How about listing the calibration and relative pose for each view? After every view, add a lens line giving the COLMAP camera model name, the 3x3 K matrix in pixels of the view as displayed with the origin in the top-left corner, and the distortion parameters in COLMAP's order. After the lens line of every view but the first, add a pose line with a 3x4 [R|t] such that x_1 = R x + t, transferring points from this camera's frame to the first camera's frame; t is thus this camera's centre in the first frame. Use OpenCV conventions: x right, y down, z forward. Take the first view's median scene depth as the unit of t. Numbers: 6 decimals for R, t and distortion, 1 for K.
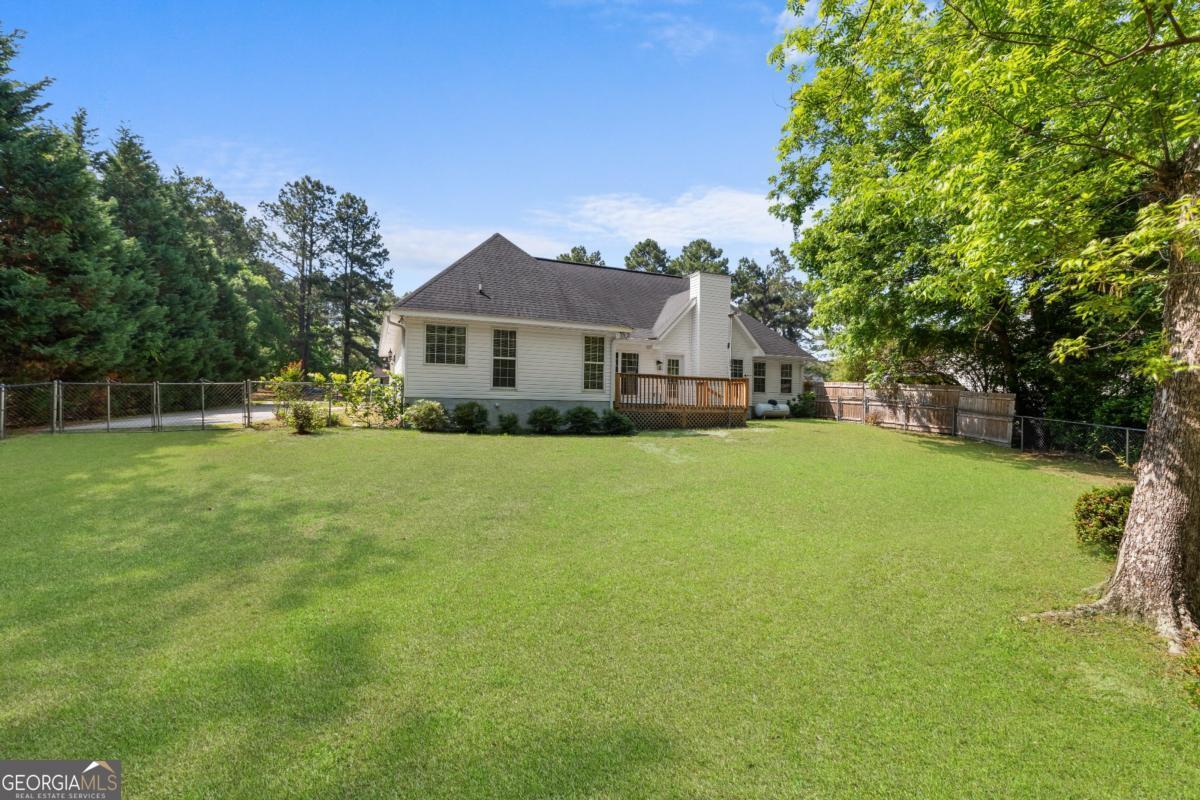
lens RADIAL K [[524.9, 0, 601.5], [0, 524.9, 398.6], [0, 0, 1]] dist [-0.001068, 0.000043]
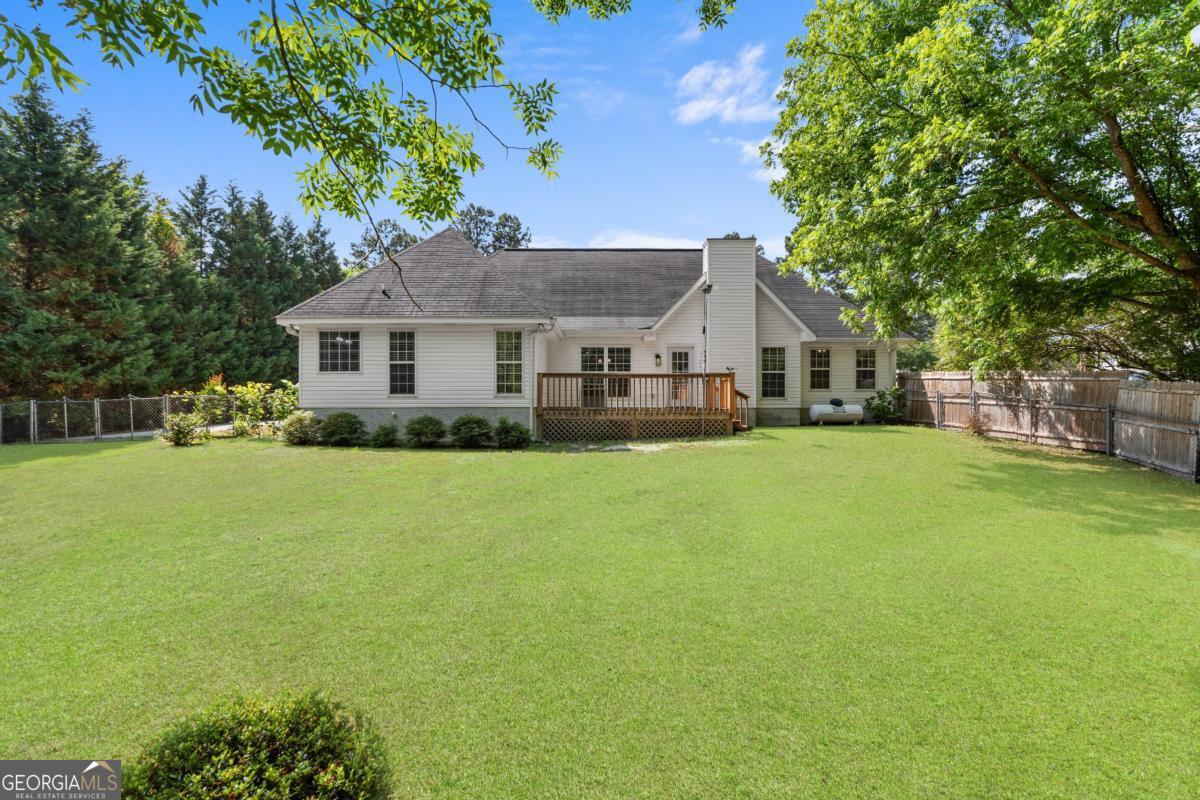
lens RADIAL K [[524.9, 0, 601.0], [0, 524.9, 407.7], [0, 0, 1]] dist [-0.001068, 0.000043]
pose [[0.922436, -0.014376, -0.385882, 0.343914], [0.020995, 0.999696, 0.012945, -0.002529], [0.385579, -0.020042, 0.922457, 0.212845]]
